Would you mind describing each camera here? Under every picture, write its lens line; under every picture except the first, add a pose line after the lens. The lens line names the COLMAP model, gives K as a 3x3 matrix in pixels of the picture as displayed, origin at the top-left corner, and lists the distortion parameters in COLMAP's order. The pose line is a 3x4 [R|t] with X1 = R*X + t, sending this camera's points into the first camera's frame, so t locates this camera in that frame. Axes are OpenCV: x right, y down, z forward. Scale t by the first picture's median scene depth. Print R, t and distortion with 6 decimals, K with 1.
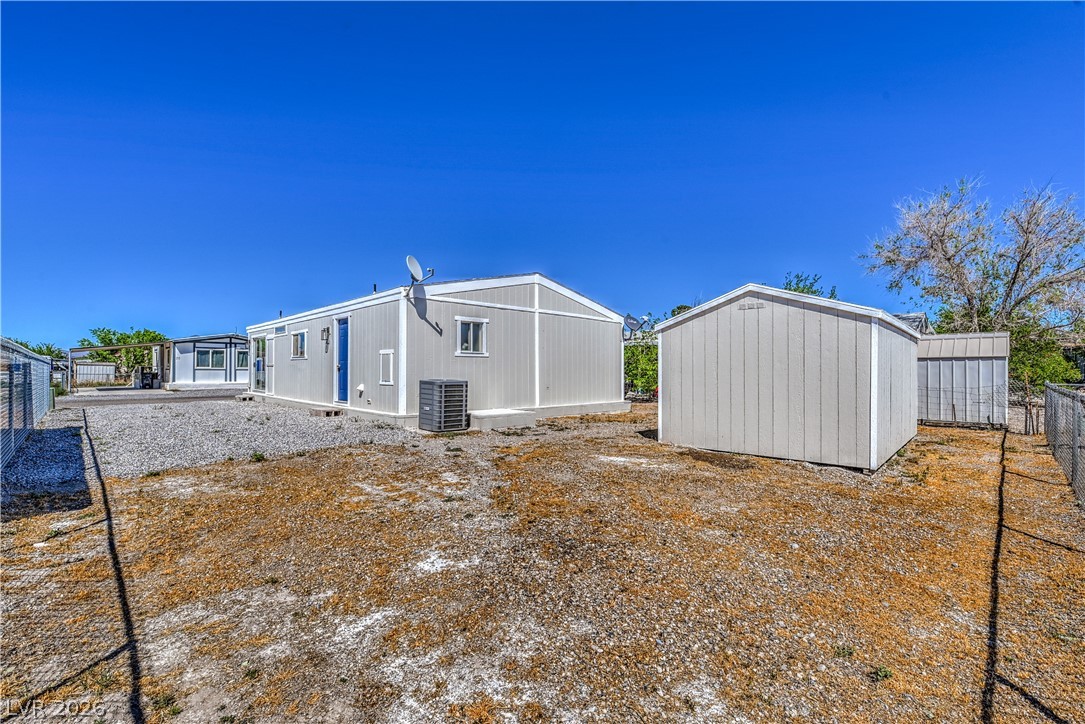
lens RADIAL K [[463.6, 0, 542.5], [0, 463.6, 362.0], [0, 0, 1]] dist [-0.000541, -0.000380]
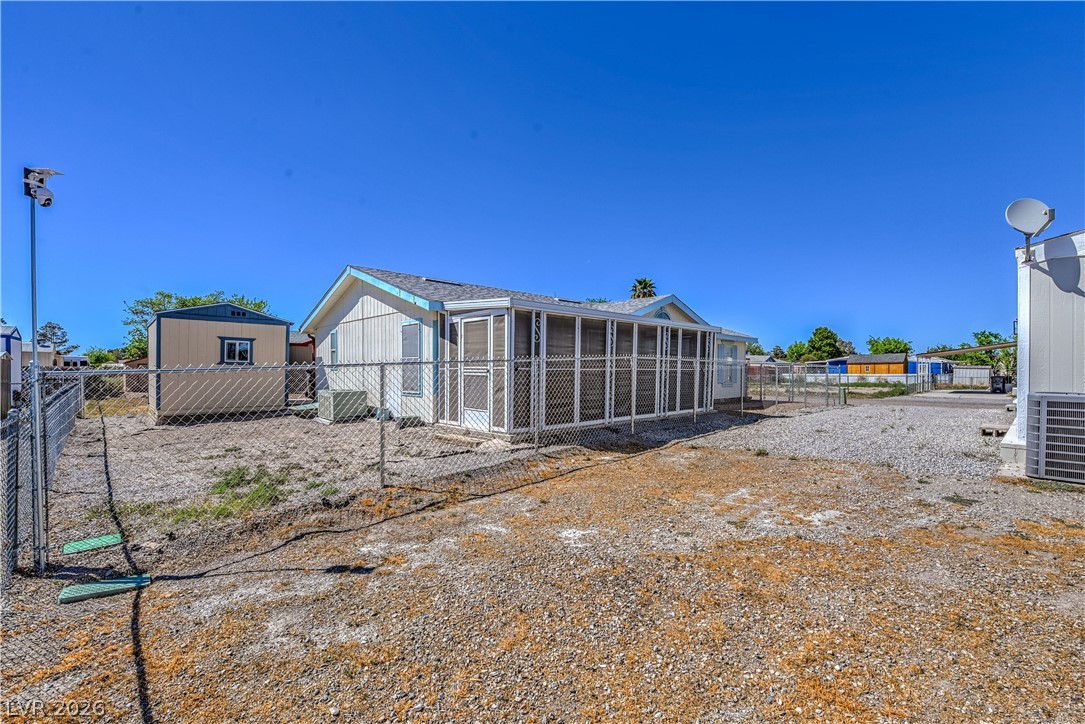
lens RADIAL K [[462.5, 0, 548.0], [0, 462.5, 355.5], [0, 0, 1]] dist [0.023366, -0.009931]
pose [[-0.002820, -0.036559, -0.999328, 0.696473], [0.017131, 0.999183, -0.036602, 0.003053], [0.999849, -0.017222, -0.002192, 0.642974]]
